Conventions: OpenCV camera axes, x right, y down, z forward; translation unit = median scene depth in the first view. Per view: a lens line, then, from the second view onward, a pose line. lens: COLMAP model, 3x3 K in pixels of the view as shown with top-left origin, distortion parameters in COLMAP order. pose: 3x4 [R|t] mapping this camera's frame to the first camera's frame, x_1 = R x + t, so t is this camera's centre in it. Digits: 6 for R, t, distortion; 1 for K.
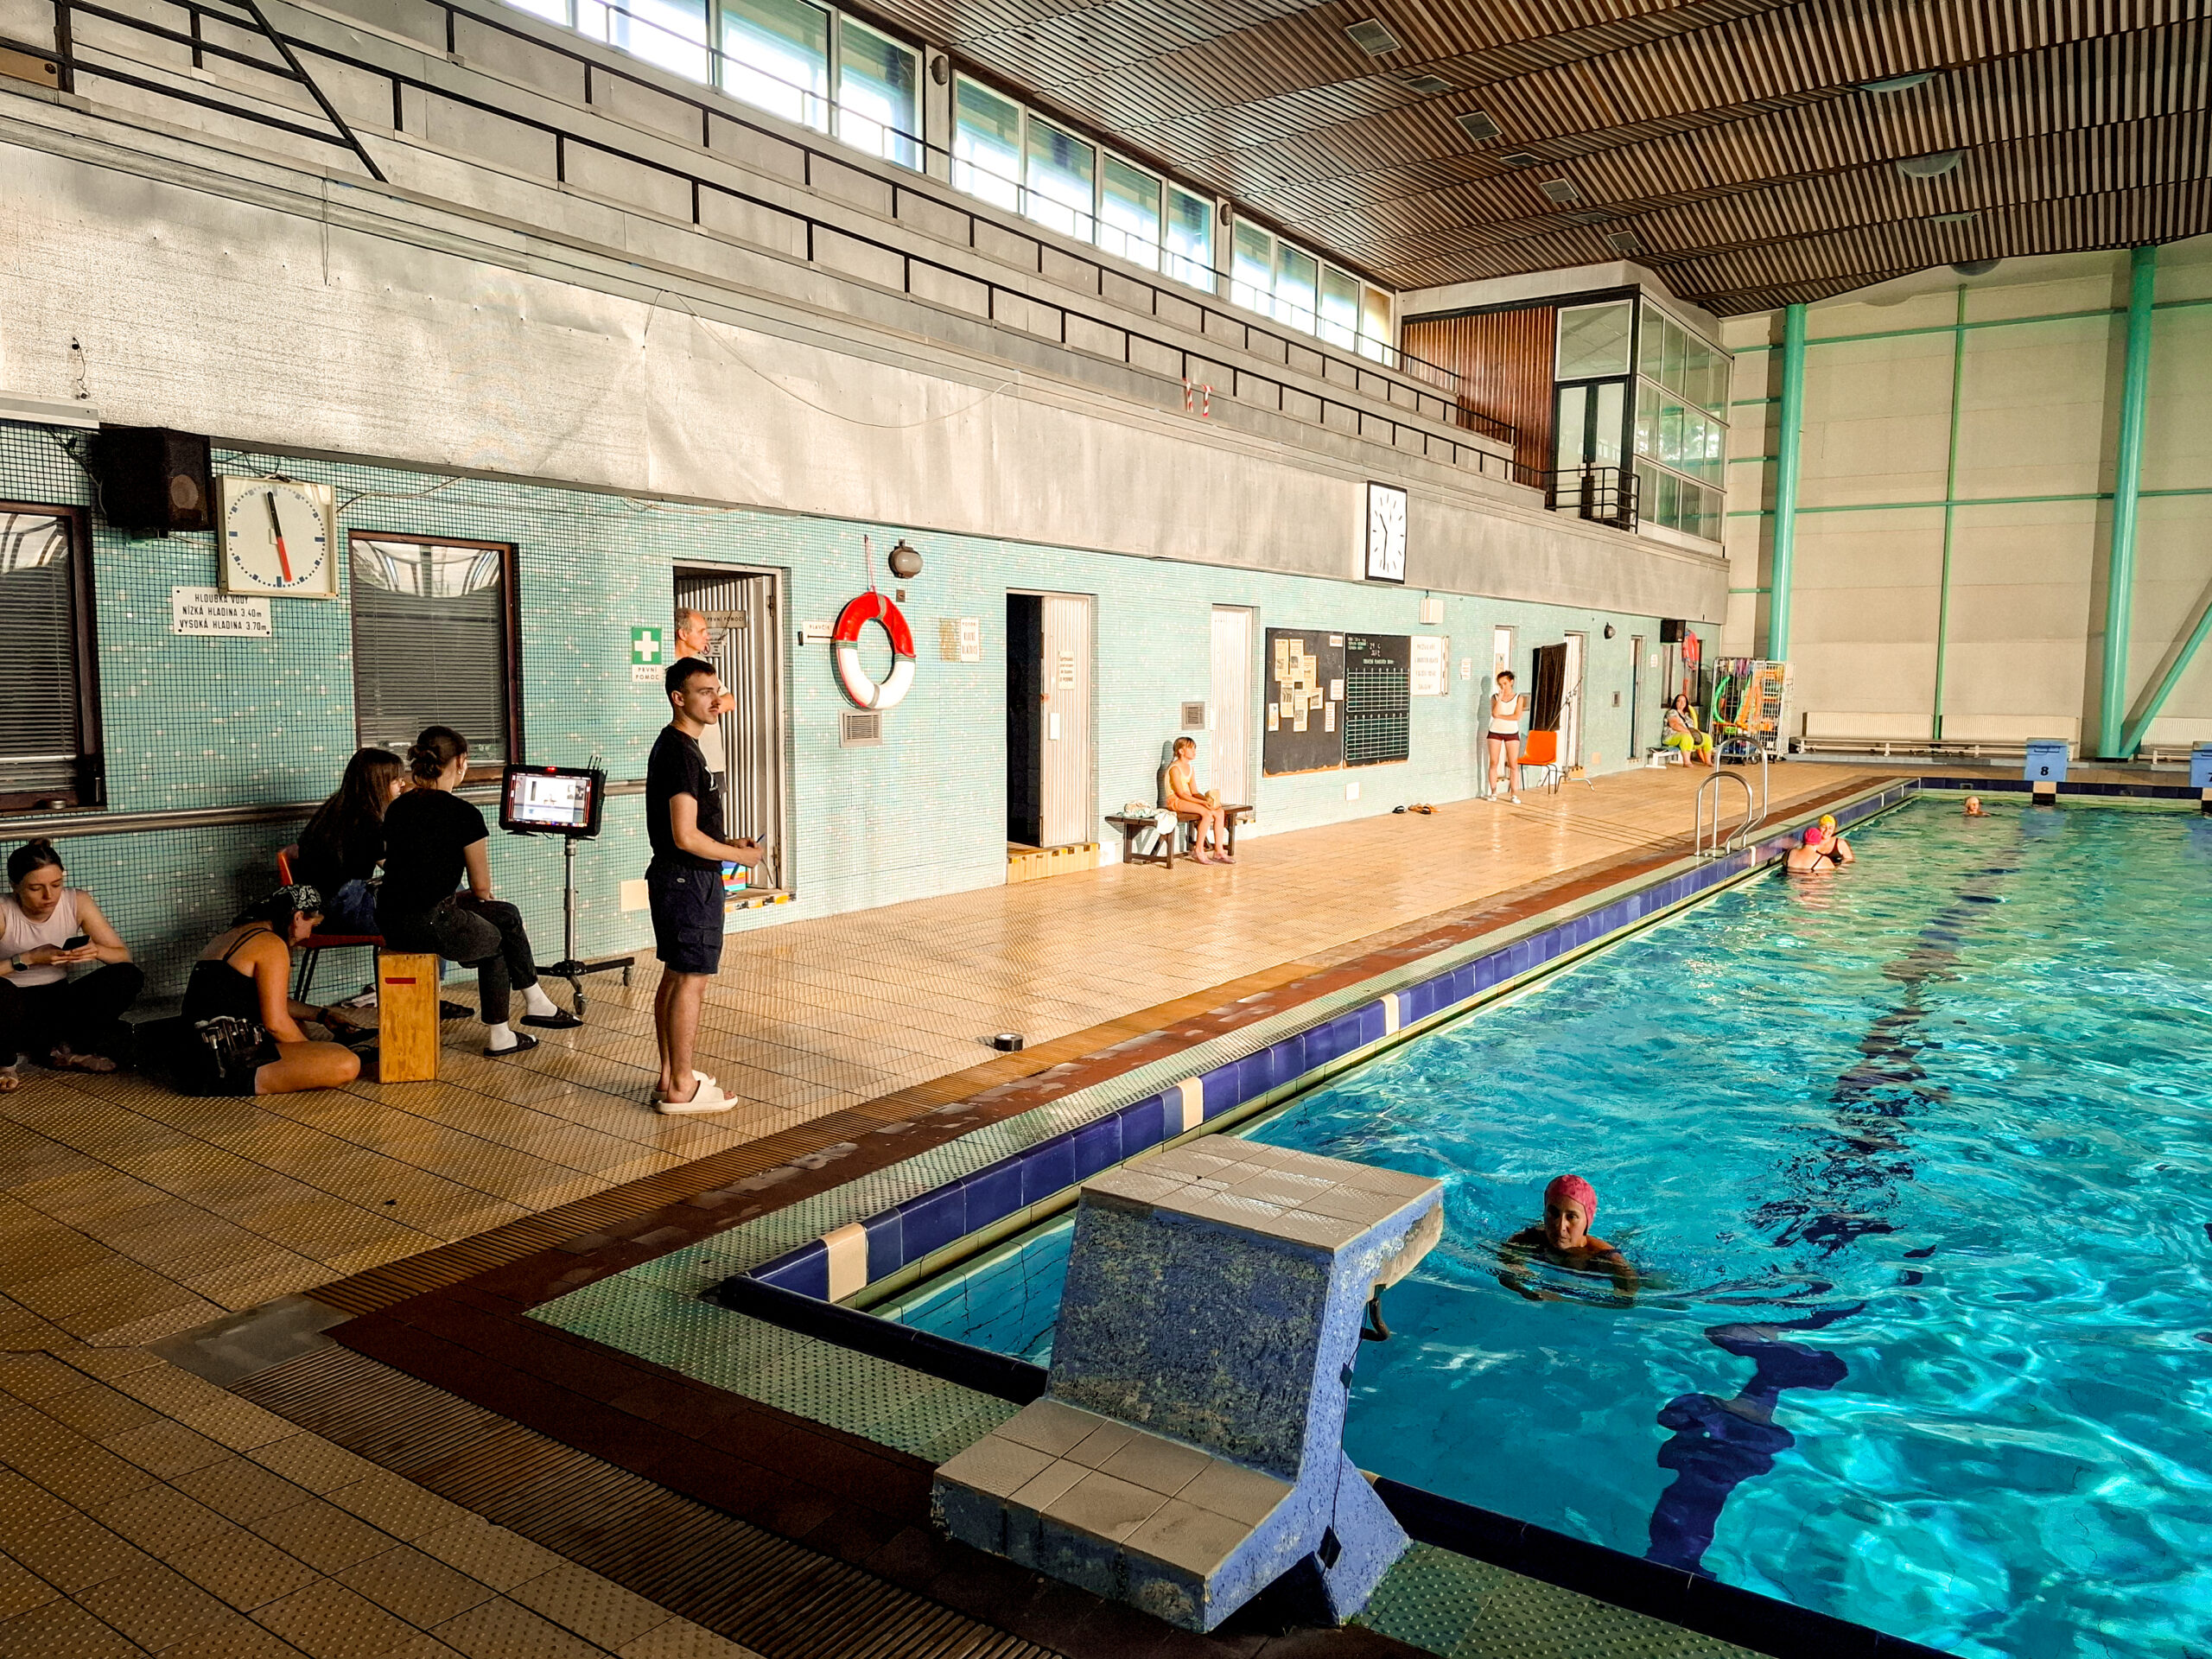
lens RADIAL K [[1533.9, 0, 1106.0], [0, 1533.9, 829.5], [0, 0, 1]] dist [0.108517, -0.175733]
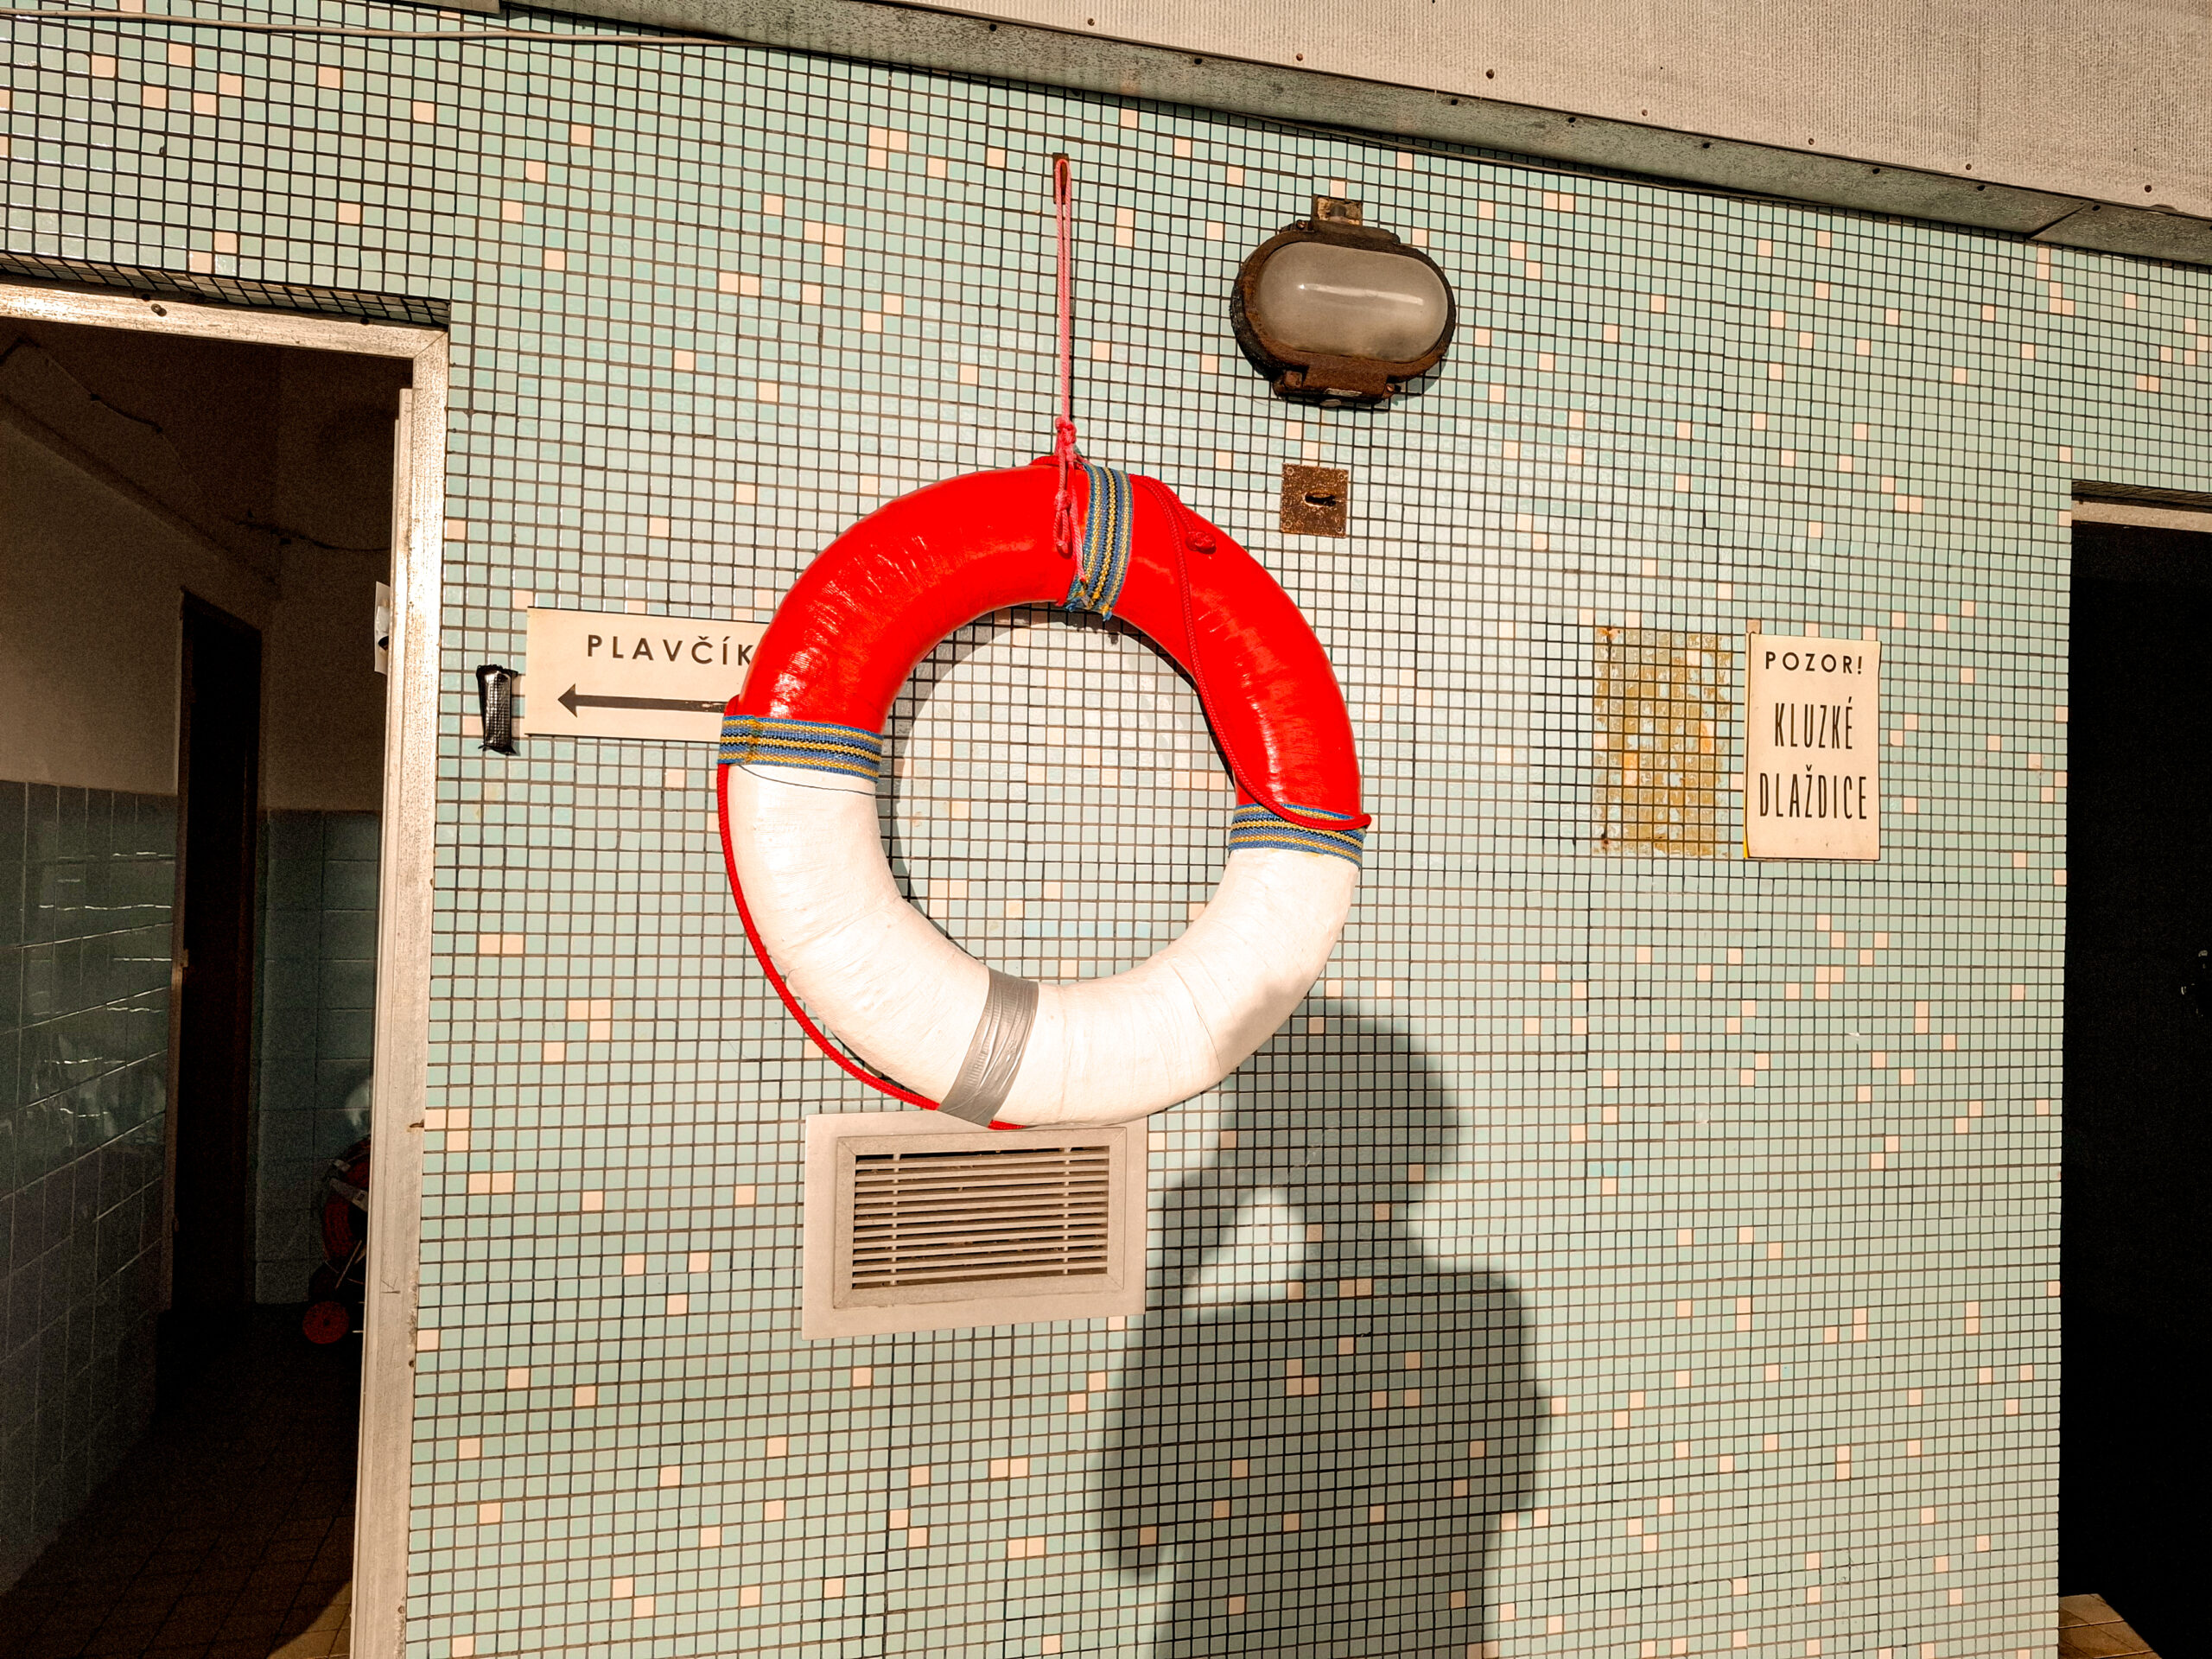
lens RADIAL K [[1533.9, 0, 1106.0], [0, 1533.9, 829.5], [0, 0, 1]] dist [0.108517, -0.175733]
pose [[0.754414, 0.004634, -0.656382, -0.020941], [-0.085353, 0.992178, -0.091096, -0.064801], [0.650826, 0.124748, 0.748908, 0.590450]]
